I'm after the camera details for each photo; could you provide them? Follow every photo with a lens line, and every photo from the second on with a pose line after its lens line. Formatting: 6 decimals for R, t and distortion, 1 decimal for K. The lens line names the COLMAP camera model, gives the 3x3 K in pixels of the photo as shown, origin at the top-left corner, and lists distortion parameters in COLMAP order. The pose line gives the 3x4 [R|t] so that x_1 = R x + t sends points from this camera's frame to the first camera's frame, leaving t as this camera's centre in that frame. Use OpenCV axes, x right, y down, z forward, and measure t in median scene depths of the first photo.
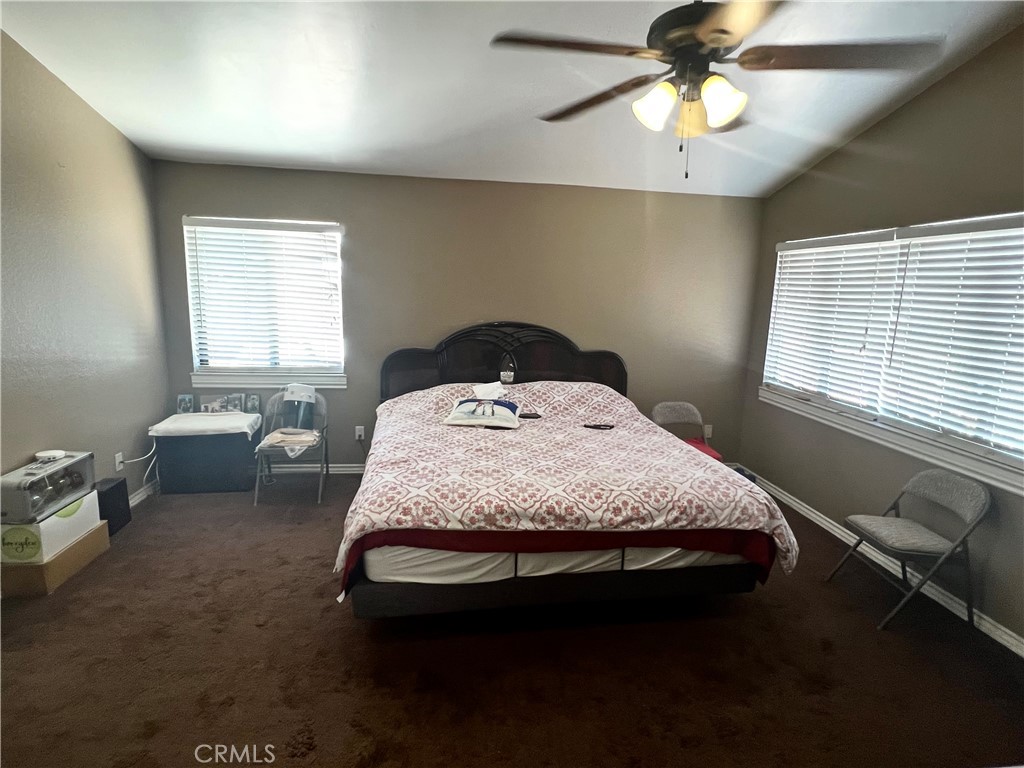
lens RADIAL K [[527.2, 0, 512.2], [0, 527.2, 380.9], [0, 0, 1]] dist [-0.003523, -0.000539]
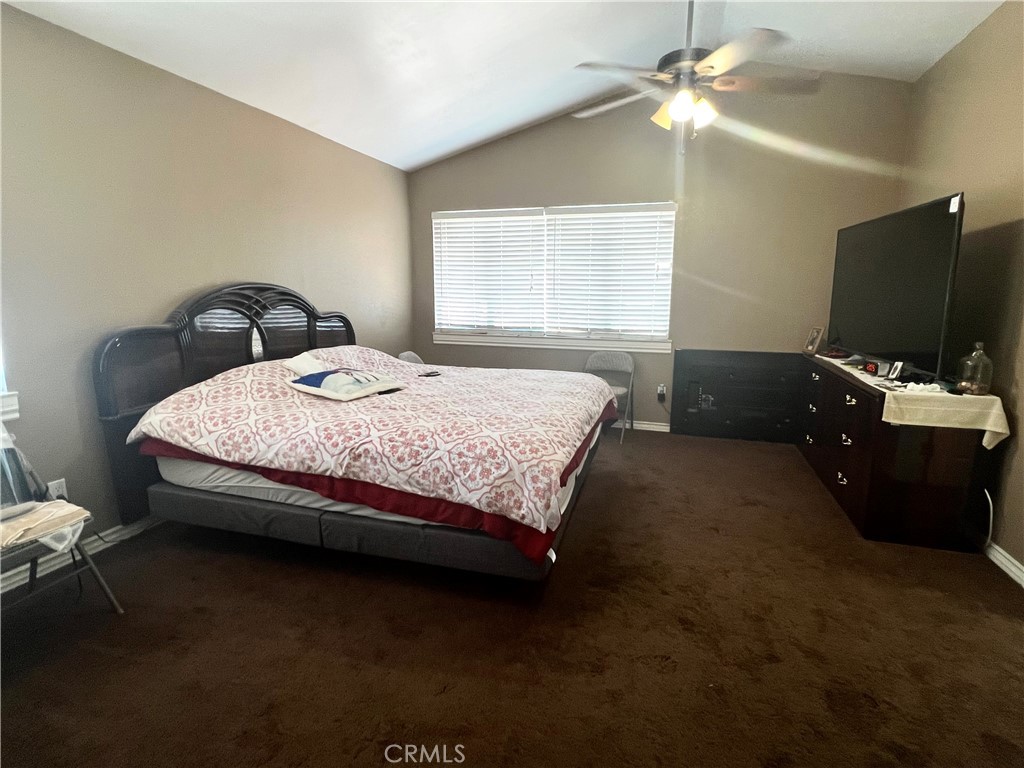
lens RADIAL K [[527.2, 0, 510.9], [0, 527.2, 385.8], [0, 0, 1]] dist [-0.003523, -0.000539]
pose [[0.416785, -0.197600, 0.887268, -0.727747], [0.167448, 0.976073, 0.138720, -0.009590], [-0.893449, 0.090755, 0.439901, 0.419661]]
